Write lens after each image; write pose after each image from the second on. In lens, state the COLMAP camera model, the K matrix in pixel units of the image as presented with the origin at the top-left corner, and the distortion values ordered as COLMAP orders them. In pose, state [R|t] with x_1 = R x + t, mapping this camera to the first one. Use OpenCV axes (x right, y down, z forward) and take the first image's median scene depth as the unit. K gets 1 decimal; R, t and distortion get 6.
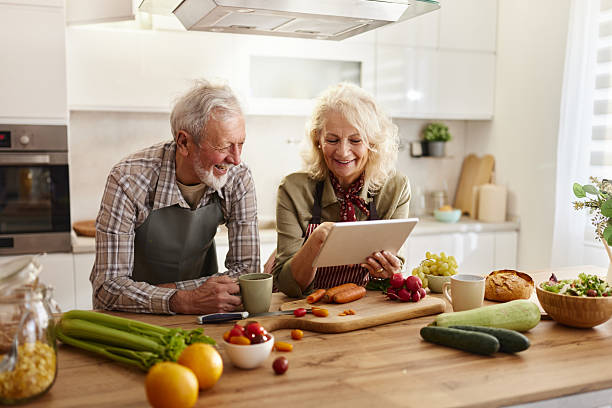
lens RADIAL K [[583.8, 0, 306.0], [0, 583.8, 204.0], [0, 0, 1]] dist [-0.012380, 0.001774]
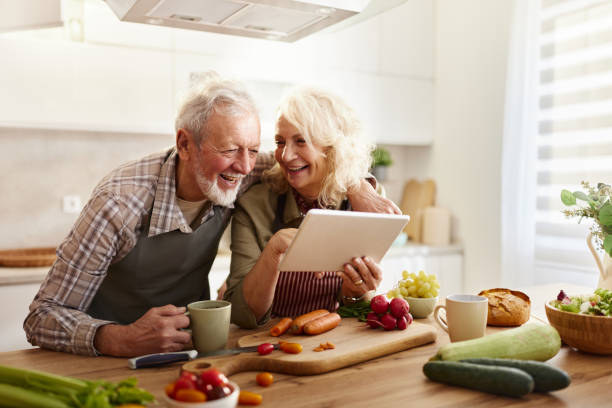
lens RADIAL K [[554.0, 0, 306.0], [0, 554.0, 204.0], [0, 0, 1]] dist [-0.011408, -0.006462]
pose [[0.993174, -0.008227, 0.116354, -0.039241], [0.015034, 0.998218, -0.057745, 0.035760], [-0.115671, 0.059100, 0.991528, 0.244879]]
